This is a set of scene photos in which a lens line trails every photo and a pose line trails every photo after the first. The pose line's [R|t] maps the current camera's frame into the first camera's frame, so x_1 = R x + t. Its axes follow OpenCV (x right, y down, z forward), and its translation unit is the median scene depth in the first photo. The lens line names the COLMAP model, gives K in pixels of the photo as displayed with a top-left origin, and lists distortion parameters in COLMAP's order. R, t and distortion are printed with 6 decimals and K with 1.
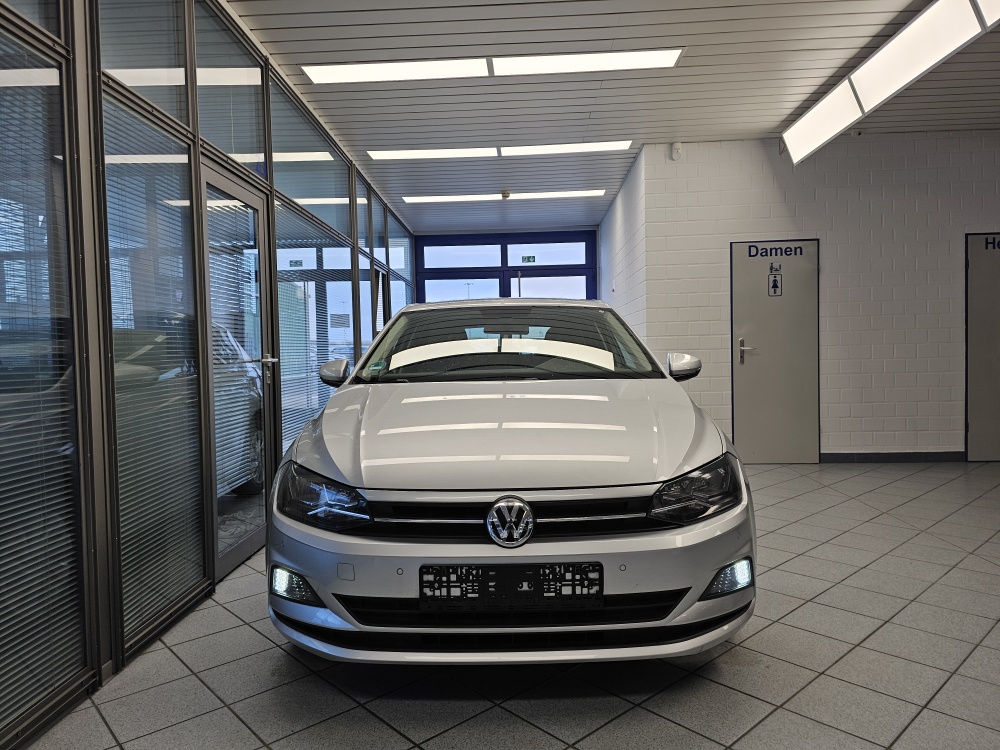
lens RADIAL K [[656.1, 0, 500.0], [0, 656.1, 375.0], [0, 0, 1]] dist [-0.004773, -0.005062]
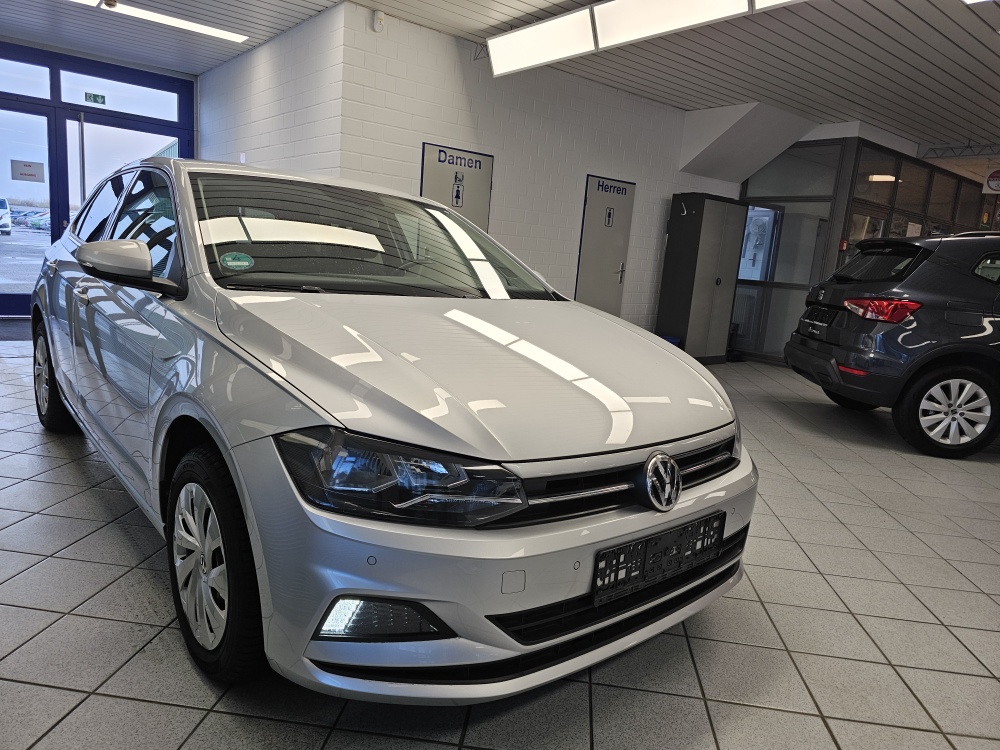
lens RADIAL K [[661.0, 0, 500.0], [0, 661.0, 375.0], [0, 0, 1]] dist [0.046781, -0.038246]
pose [[0.745702, -0.033420, 0.665441, -0.222555], [-0.074130, 0.988379, 0.132711, -0.003771], [-0.662143, -0.148292, 0.734559, 0.163514]]
